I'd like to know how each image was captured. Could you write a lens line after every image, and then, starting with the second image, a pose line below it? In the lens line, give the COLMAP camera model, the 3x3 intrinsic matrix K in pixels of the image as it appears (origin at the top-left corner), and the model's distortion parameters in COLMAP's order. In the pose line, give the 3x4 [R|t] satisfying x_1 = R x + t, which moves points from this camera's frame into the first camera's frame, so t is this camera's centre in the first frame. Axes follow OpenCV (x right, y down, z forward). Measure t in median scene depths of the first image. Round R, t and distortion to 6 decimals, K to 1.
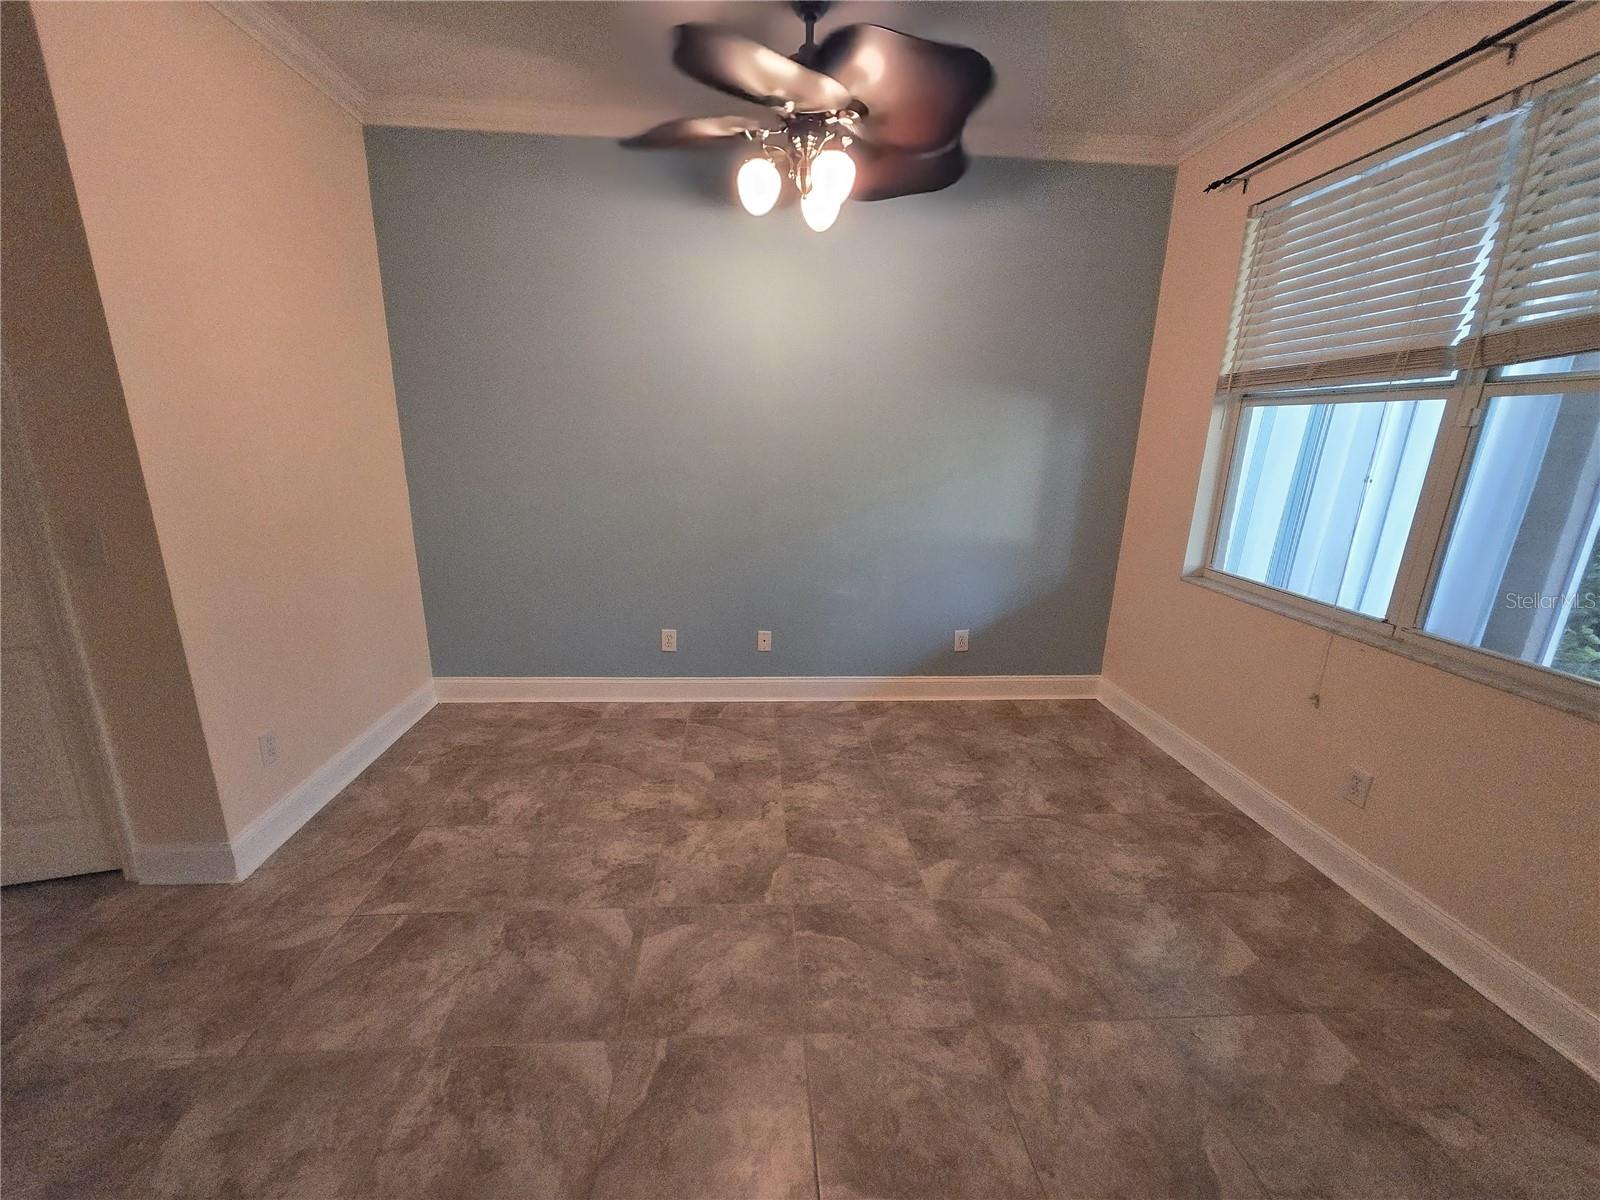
lens RADIAL K [[631.7, 0, 792.5], [0, 631.7, 597.2], [0, 0, 1]] dist [0.001474, 0.000041]
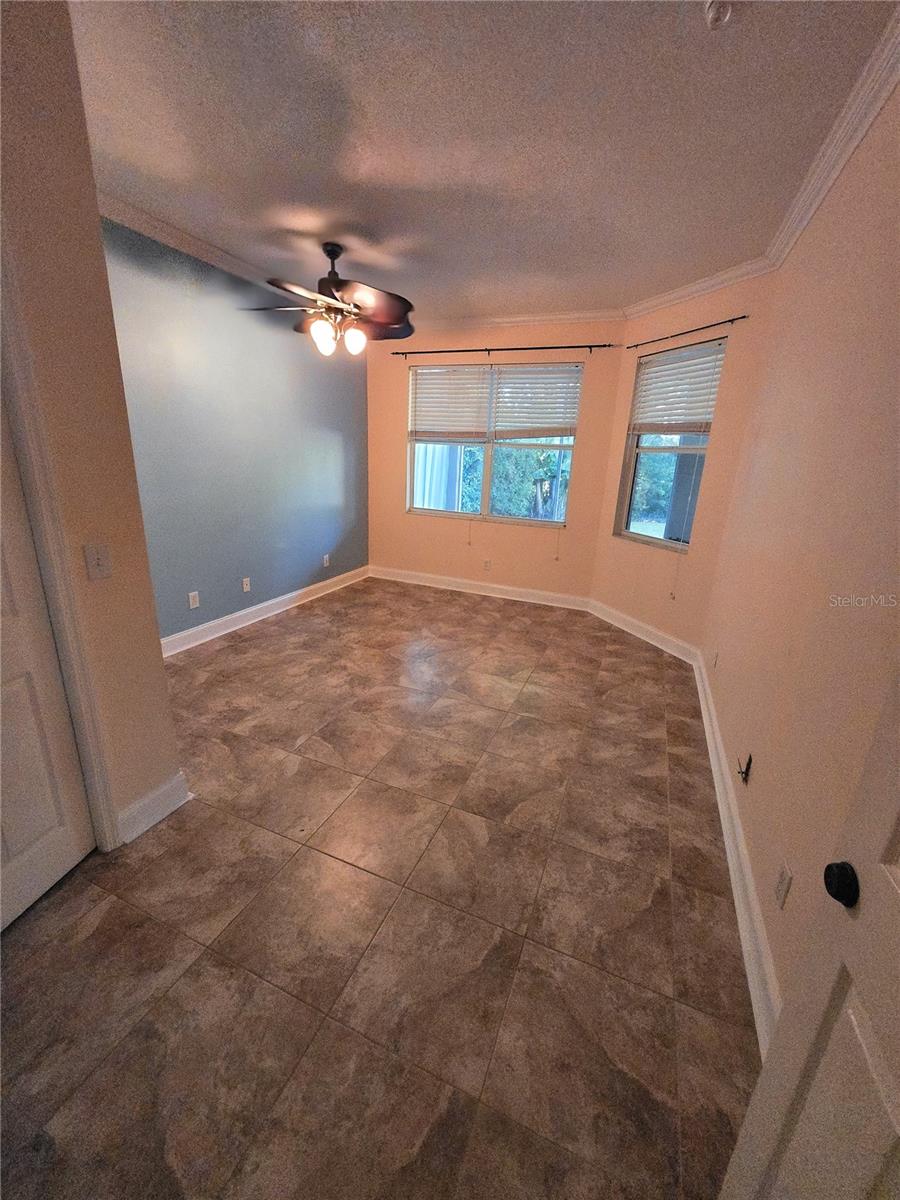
lens RADIAL K [[473.7, 0, 449.0], [0, 473.7, 595.7], [0, 0, 1]] dist [0.001474, 0.000041]
pose [[0.447295, -0.259013, 0.856060, -1.101012], [0.187845, 0.963006, 0.193221, -0.050802], [-0.874438, 0.074380, 0.479402, -0.009215]]
